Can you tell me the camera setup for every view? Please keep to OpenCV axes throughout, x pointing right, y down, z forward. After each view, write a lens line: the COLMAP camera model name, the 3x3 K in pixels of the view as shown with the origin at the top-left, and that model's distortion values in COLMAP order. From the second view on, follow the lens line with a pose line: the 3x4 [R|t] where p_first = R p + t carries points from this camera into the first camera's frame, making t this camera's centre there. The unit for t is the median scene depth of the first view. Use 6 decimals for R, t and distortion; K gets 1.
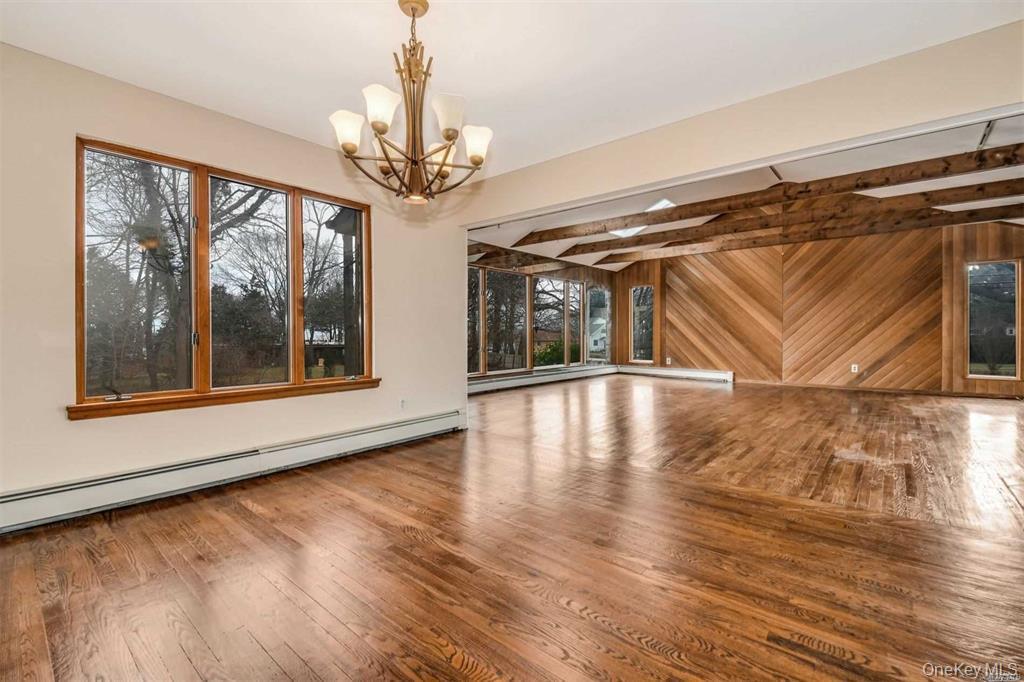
lens RADIAL K [[466.0, 0, 513.6], [0, 466.0, 346.3], [0, 0, 1]] dist [-0.001796, -0.004211]
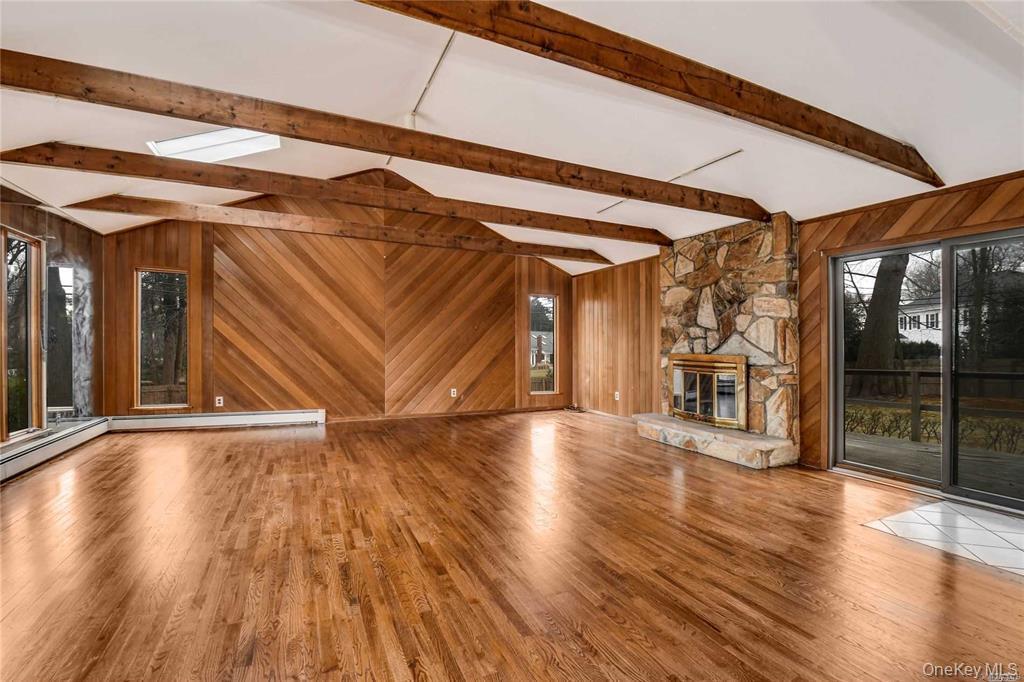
lens RADIAL K [[466.0, 0, 519.5], [0, 466.0, 351.9], [0, 0, 1]] dist [-0.001796, -0.004211]
pose [[0.403126, -0.001351, 0.915144, -0.065794], [0.016080, 0.999855, -0.005607, -0.025228], [-0.915003, 0.016976, 0.403089, 0.459484]]
